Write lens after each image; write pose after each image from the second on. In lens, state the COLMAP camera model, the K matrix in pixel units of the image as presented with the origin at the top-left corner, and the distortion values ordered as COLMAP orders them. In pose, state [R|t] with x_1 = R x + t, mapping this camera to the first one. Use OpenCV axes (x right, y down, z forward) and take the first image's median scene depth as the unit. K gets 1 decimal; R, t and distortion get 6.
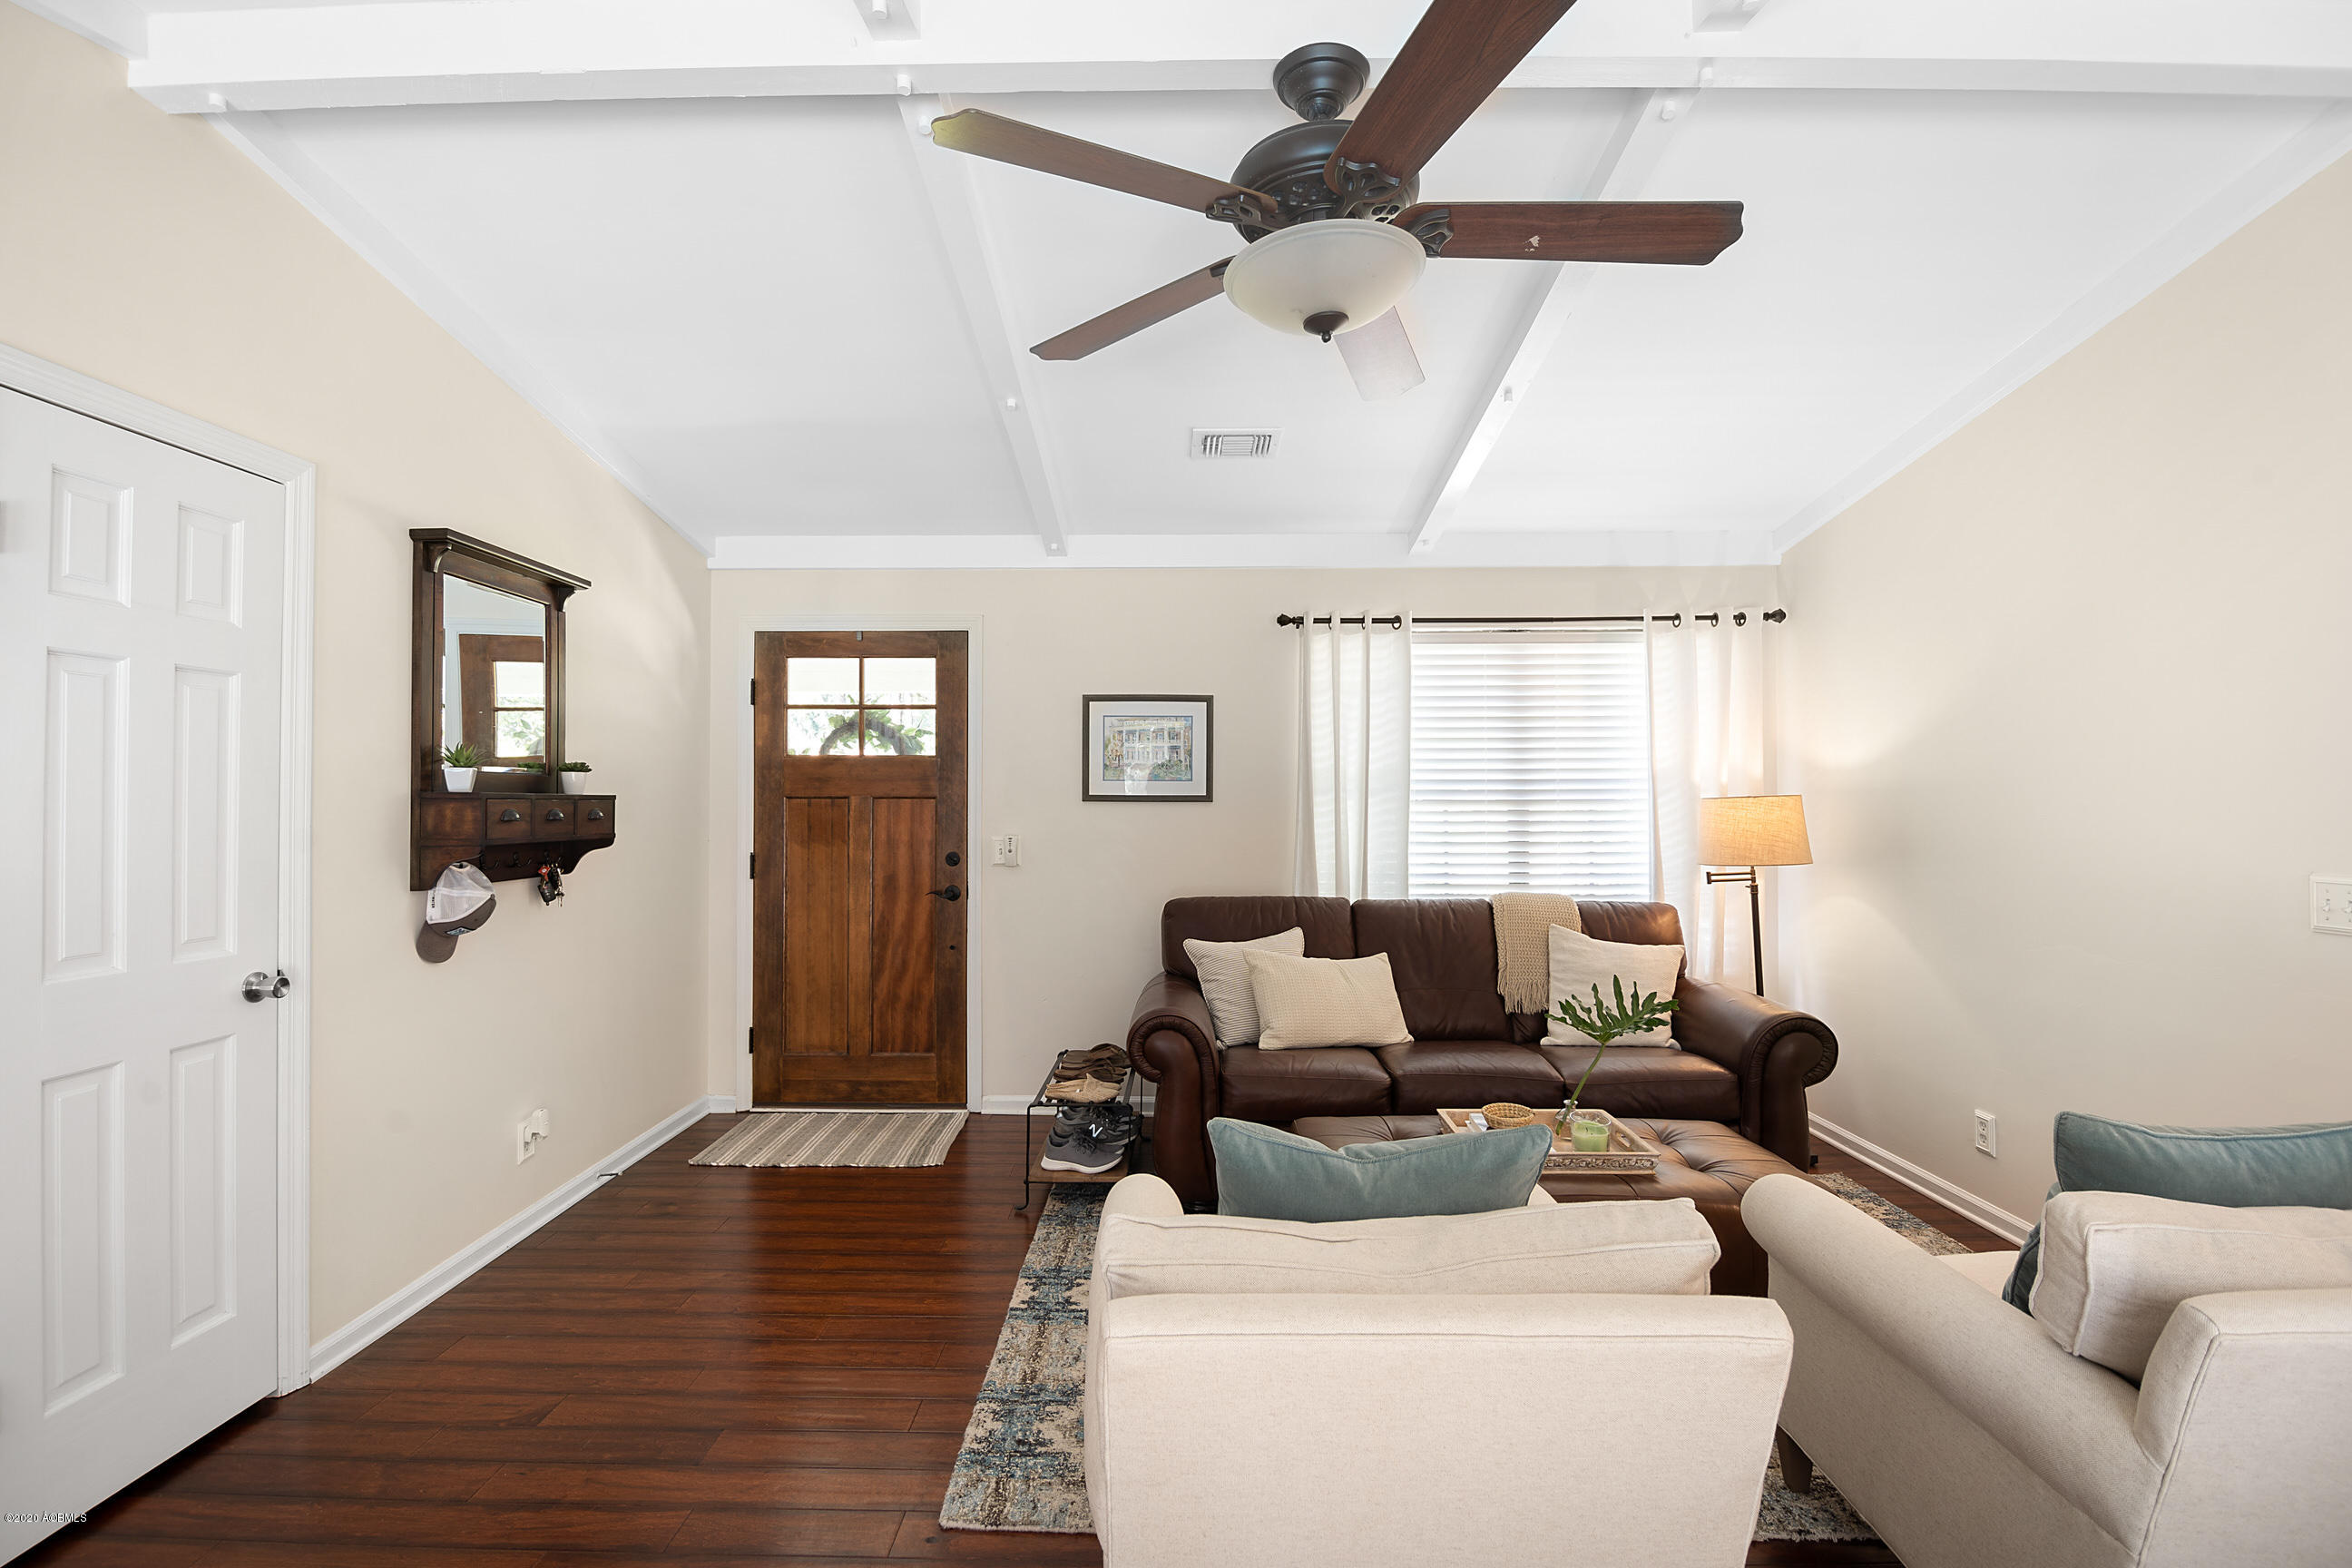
lens RADIAL K [[1071.4, 0, 1176.0], [0, 1071.4, 784.0], [0, 0, 1]] dist [-0.015269, -0.000548]
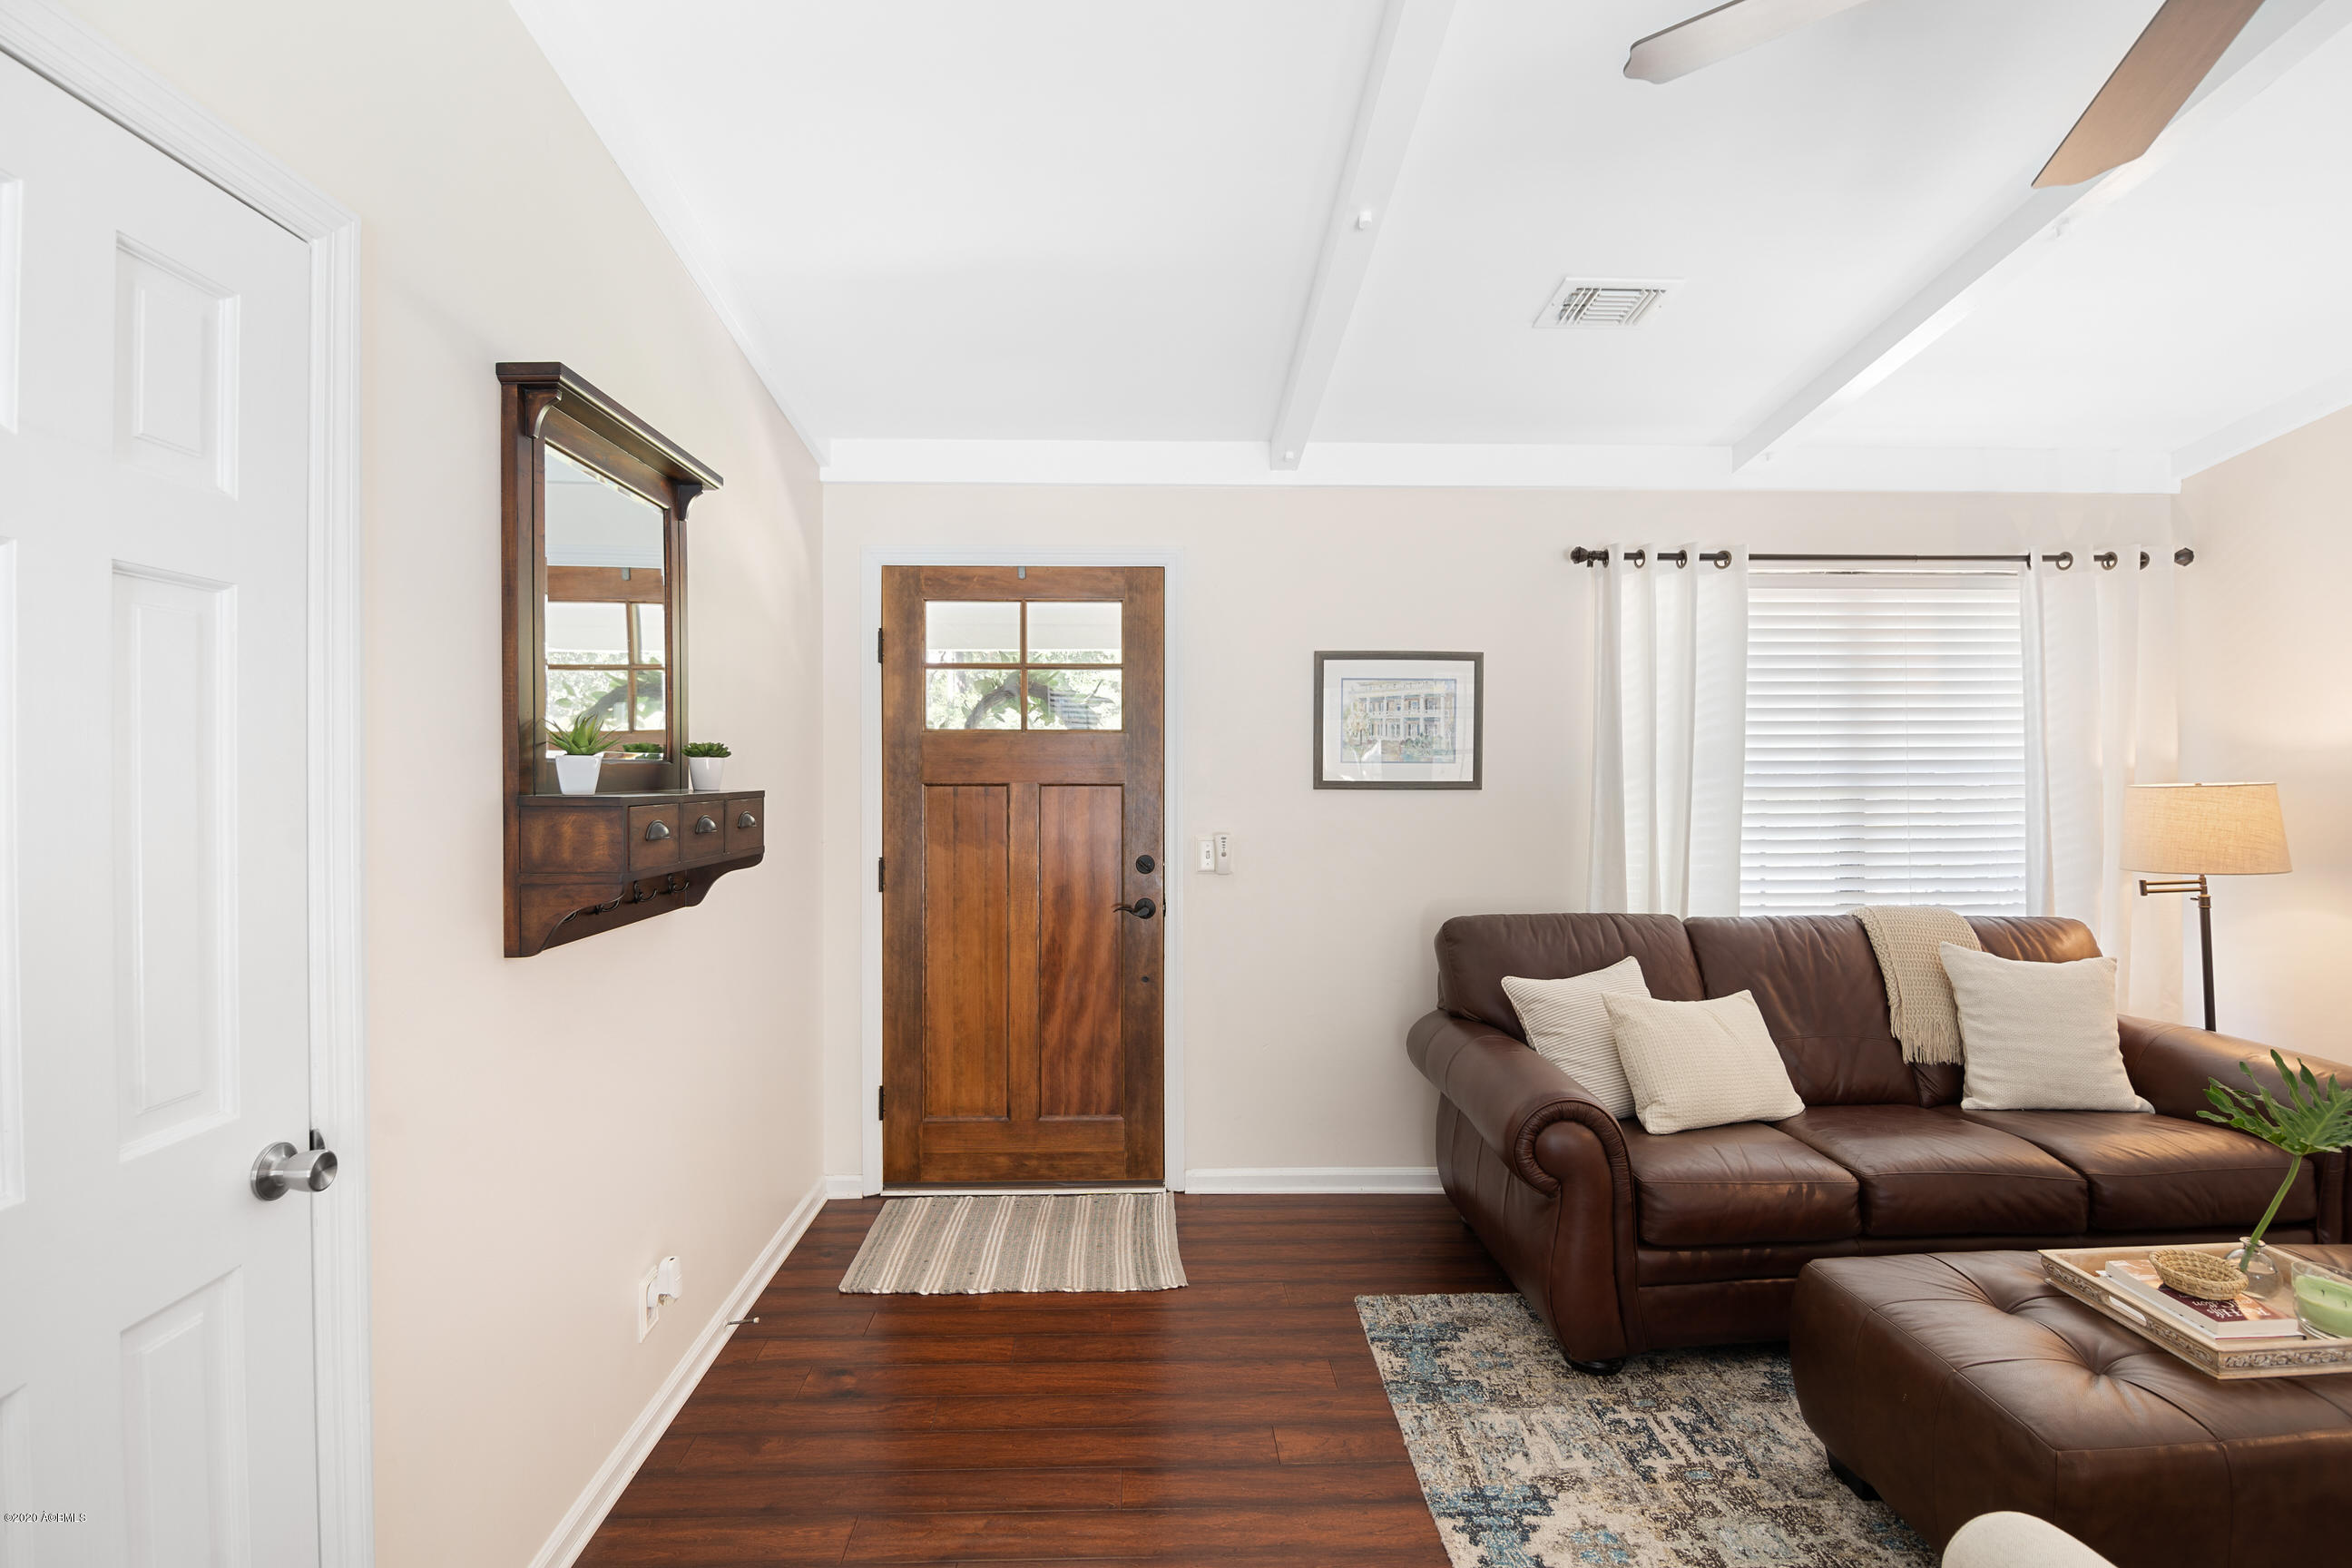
lens RADIAL K [[1079.5, 0, 1173.5], [0, 1079.5, 772.6], [0, 0, 1]] dist [-0.019739, -0.000713]
pose [[0.999115, -0.001065, 0.042040, -0.224909], [0.000248, 0.999811, 0.019416, -0.011111], [-0.042053, -0.019388, 0.998927, 0.230226]]
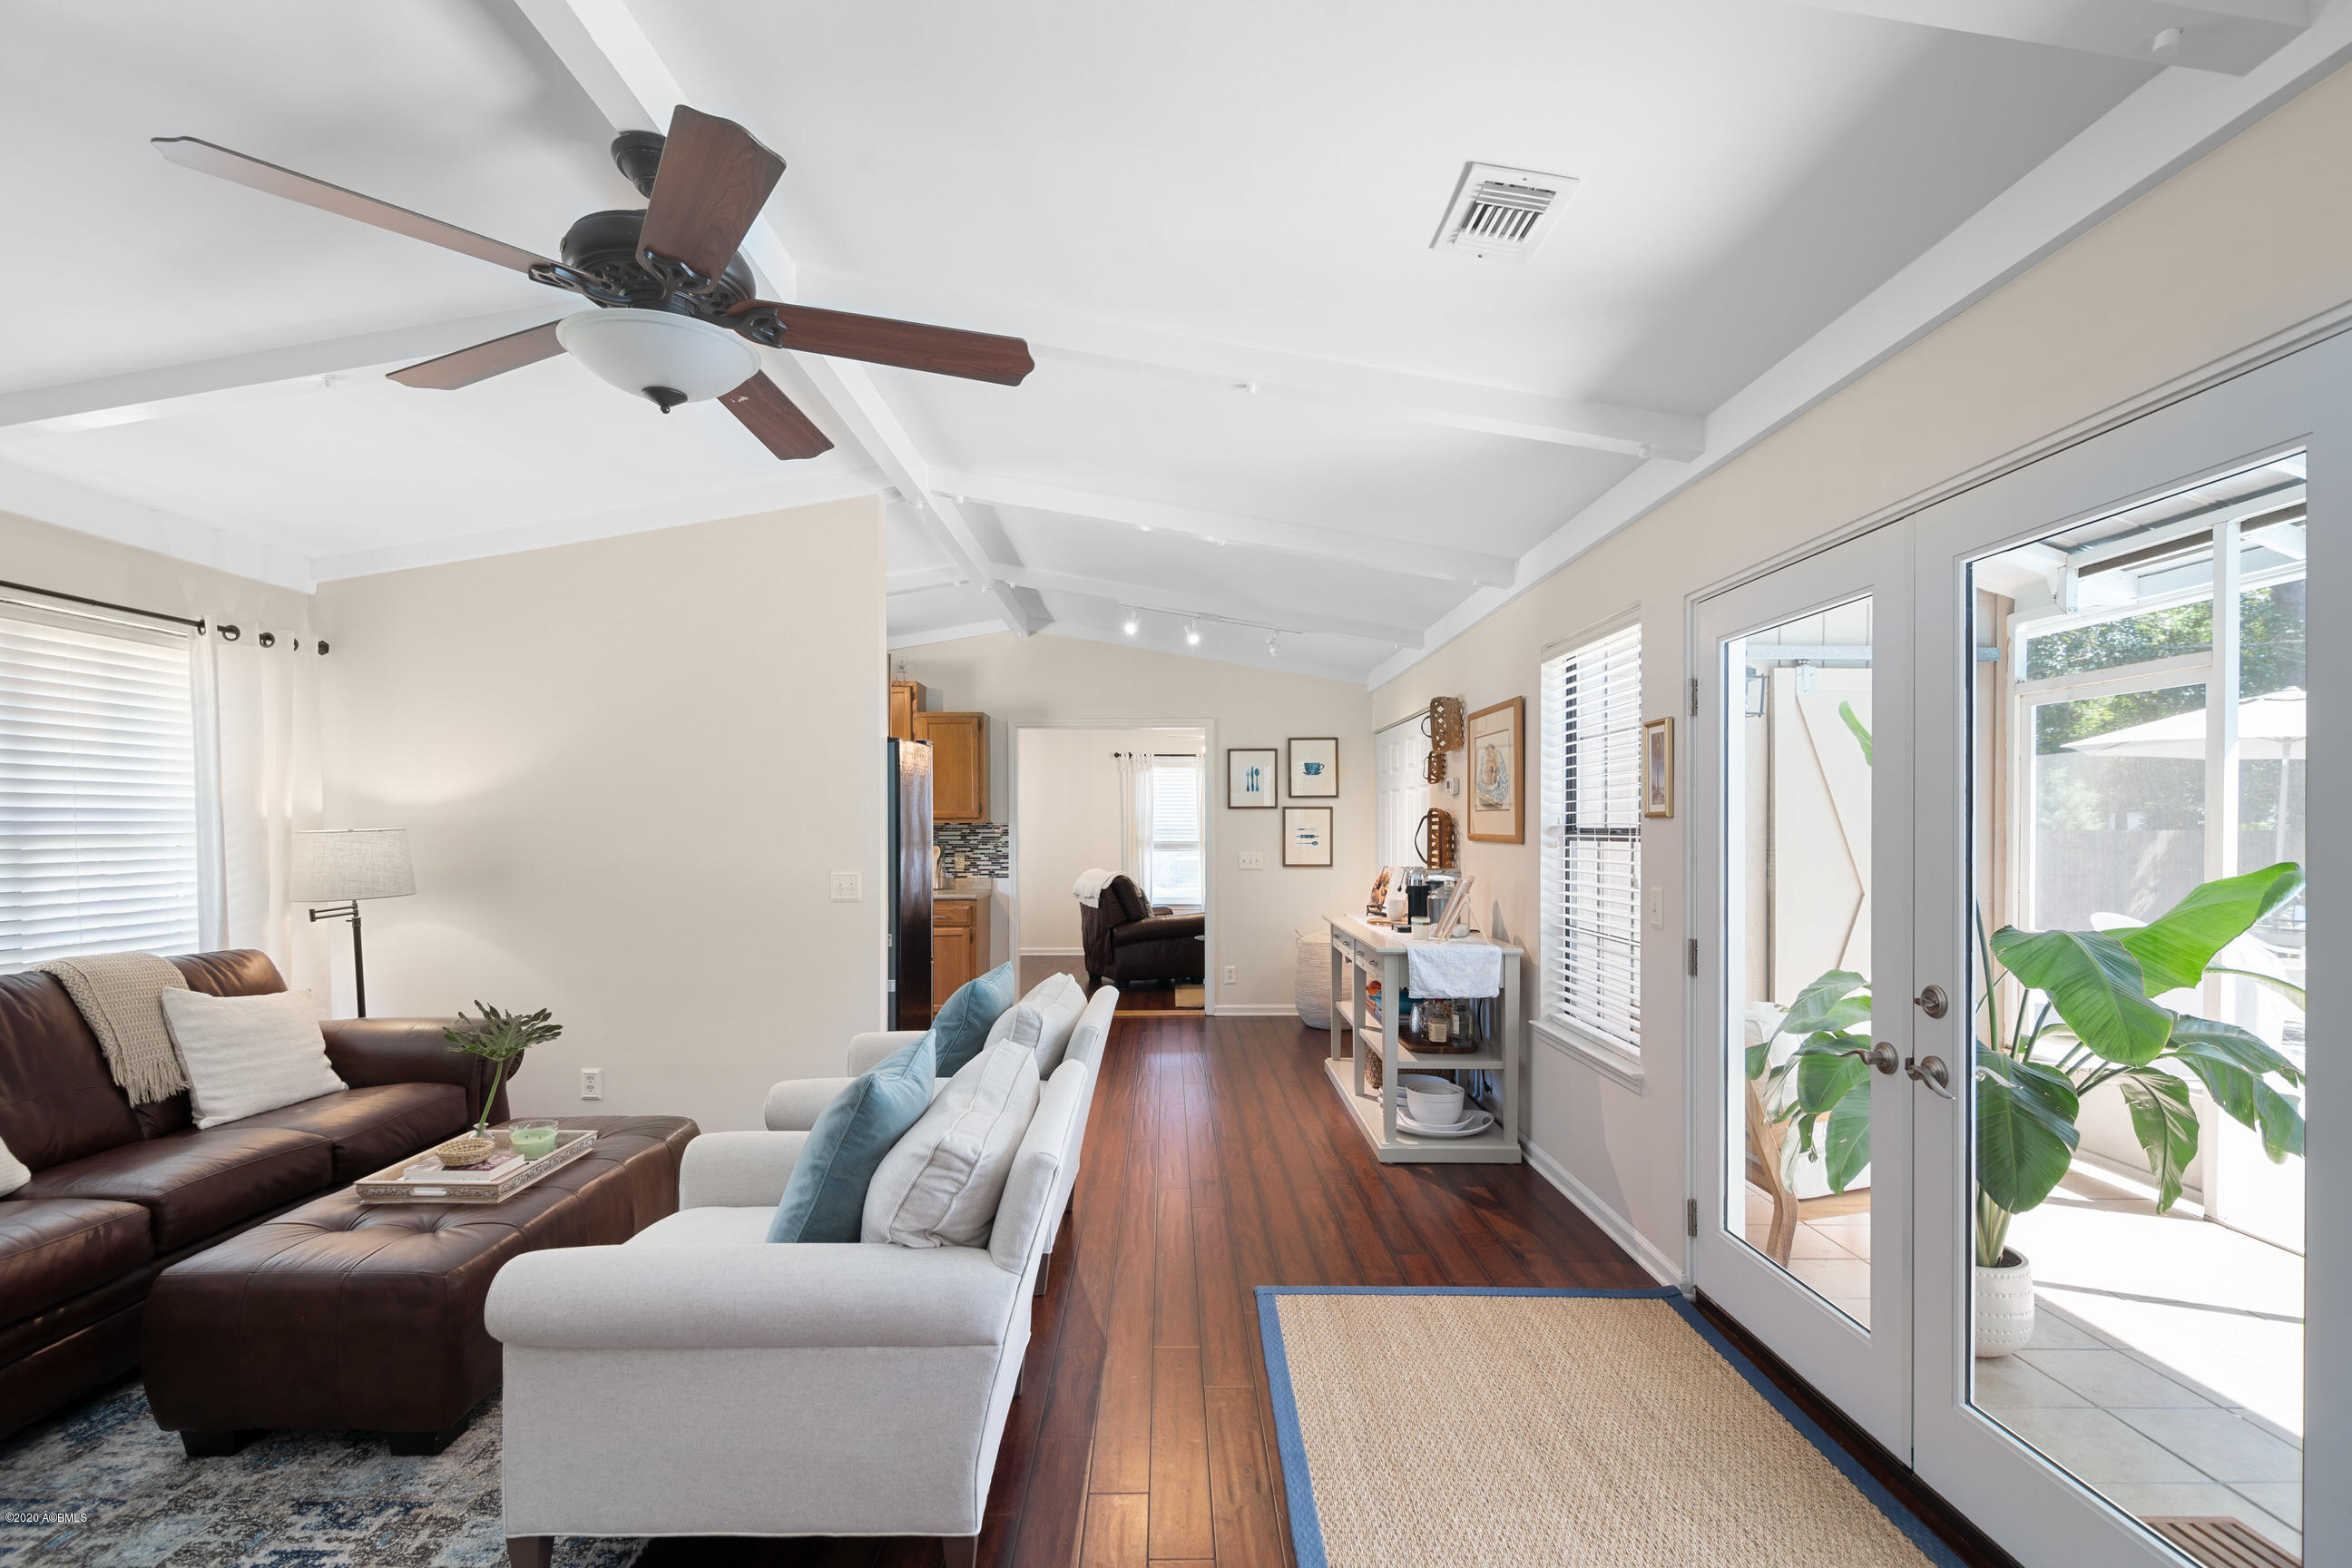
lens RADIAL K [[1060.3, 0, 1177.3], [0, 1060.3, 828.6], [0, 0, 1]] dist [0.001220, -0.000150]
pose [[-0.024234, 0.000281, 0.999706, -0.432121], [-0.010913, 0.999940, -0.000546, 0.001871], [-0.999647, -0.010923, -0.024229, 0.225557]]
